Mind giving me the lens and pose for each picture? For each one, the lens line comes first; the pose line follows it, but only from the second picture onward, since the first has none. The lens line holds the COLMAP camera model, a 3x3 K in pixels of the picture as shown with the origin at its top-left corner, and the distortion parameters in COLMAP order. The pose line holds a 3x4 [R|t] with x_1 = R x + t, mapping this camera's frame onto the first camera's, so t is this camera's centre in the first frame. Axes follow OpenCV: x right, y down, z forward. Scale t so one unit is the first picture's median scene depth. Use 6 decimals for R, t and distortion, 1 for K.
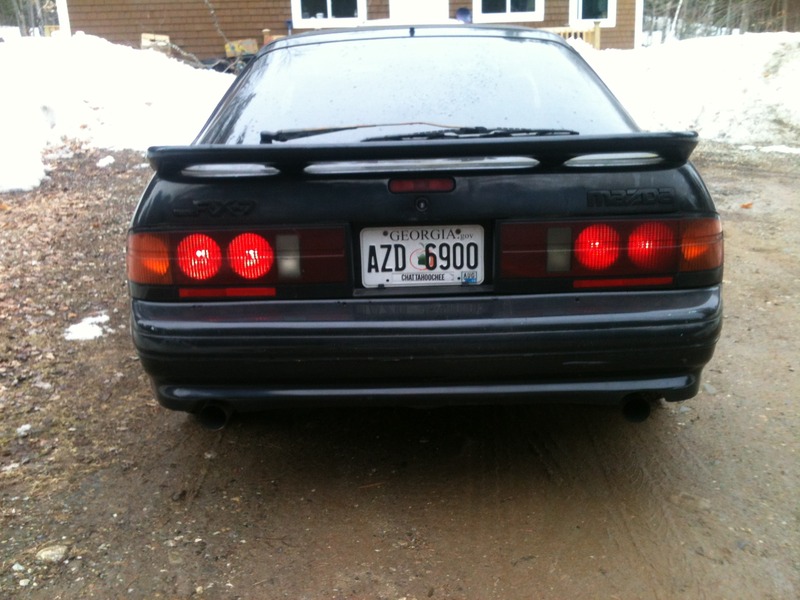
lens RADIAL K [[889.2, 0, 376.1], [0, 889.2, 298.8], [0, 0, 1]] dist [0.164326, -0.461867]
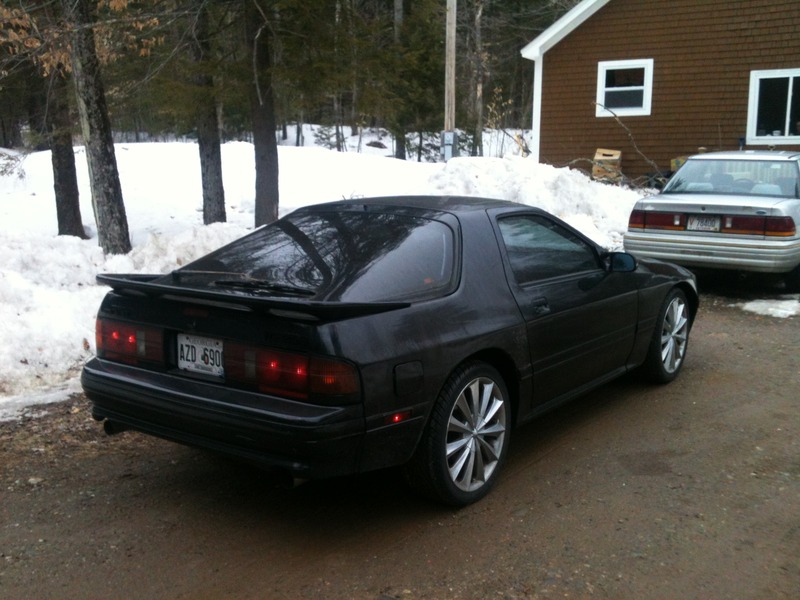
lens RADIAL K [[889.2, 0, 376.1], [0, 889.2, 298.8], [0, 0, 1]] dist [0.164326, -0.461867]
pose [[0.797129, 0.120127, -0.591739, 1.257771], [-0.176047, 0.983669, -0.037460, -0.143204], [0.577575, 0.134034, 0.805259, -0.152311]]
